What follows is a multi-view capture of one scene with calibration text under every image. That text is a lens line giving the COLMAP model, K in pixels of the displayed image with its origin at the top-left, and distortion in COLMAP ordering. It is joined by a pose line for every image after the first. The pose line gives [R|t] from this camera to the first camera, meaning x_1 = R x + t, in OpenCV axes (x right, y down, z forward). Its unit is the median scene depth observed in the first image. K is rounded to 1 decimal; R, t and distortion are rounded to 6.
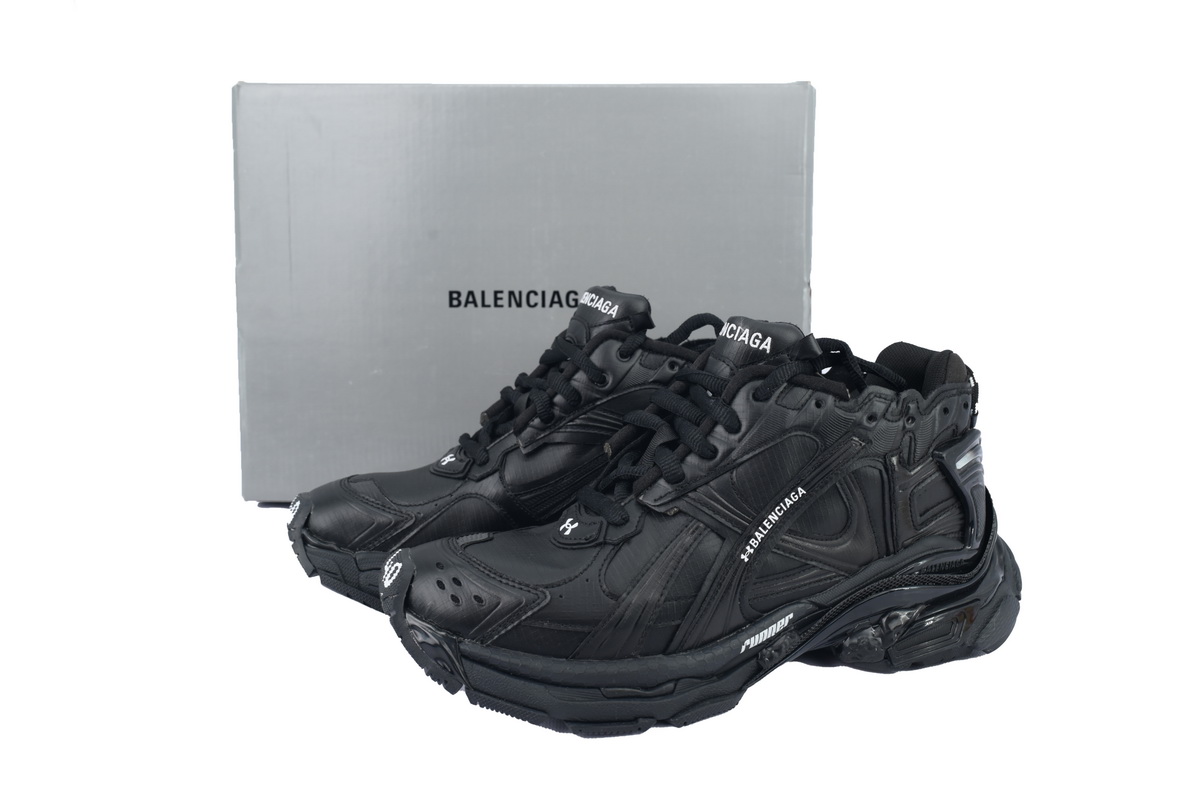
lens RADIAL K [[1061.6, 0, 600.0], [0, 1061.6, 400.0], [0, 0, 1]] dist [0.007804, -0.000385]
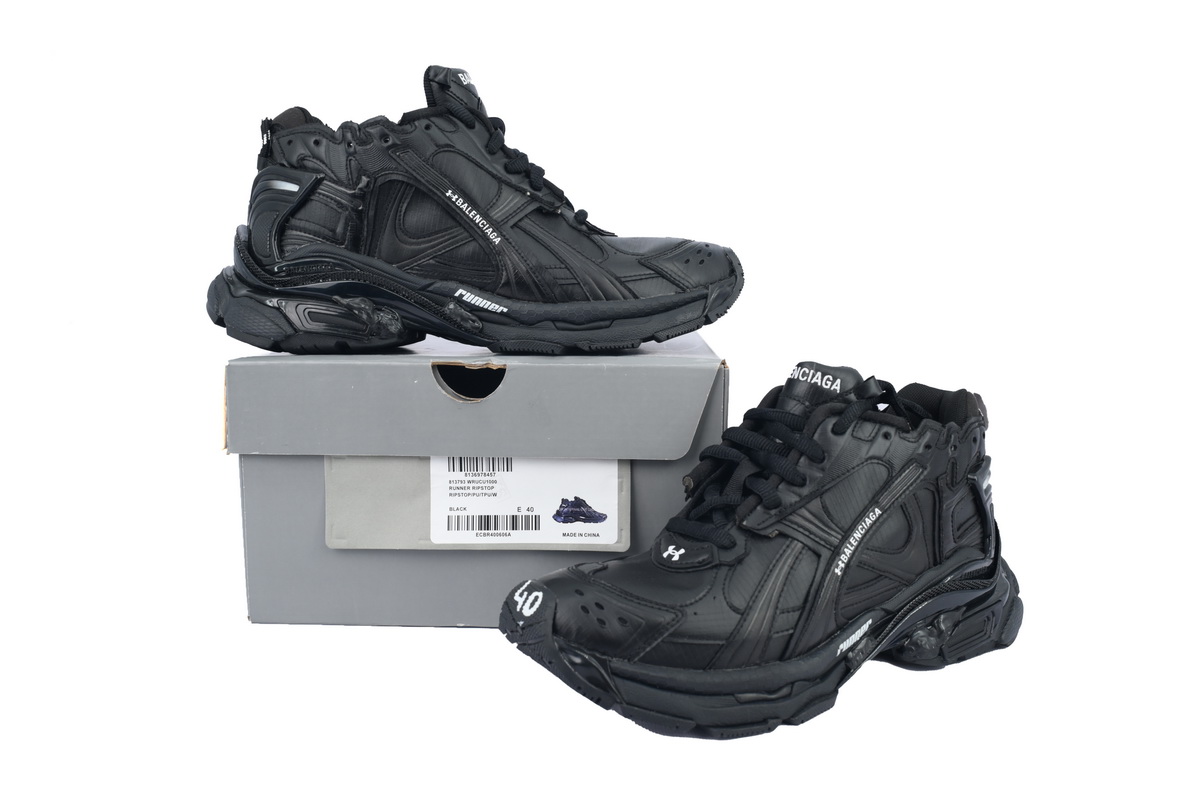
lens RADIAL K [[1061.6, 0, 600.0], [0, 1061.6, 400.0], [0, 0, 1]] dist [0.007804, -0.000385]
pose [[0.975754, -0.014257, 0.218404, -0.353987], [0.025921, 0.998381, -0.050634, 0.015413], [-0.217329, 0.055067, 0.974544, -0.065460]]
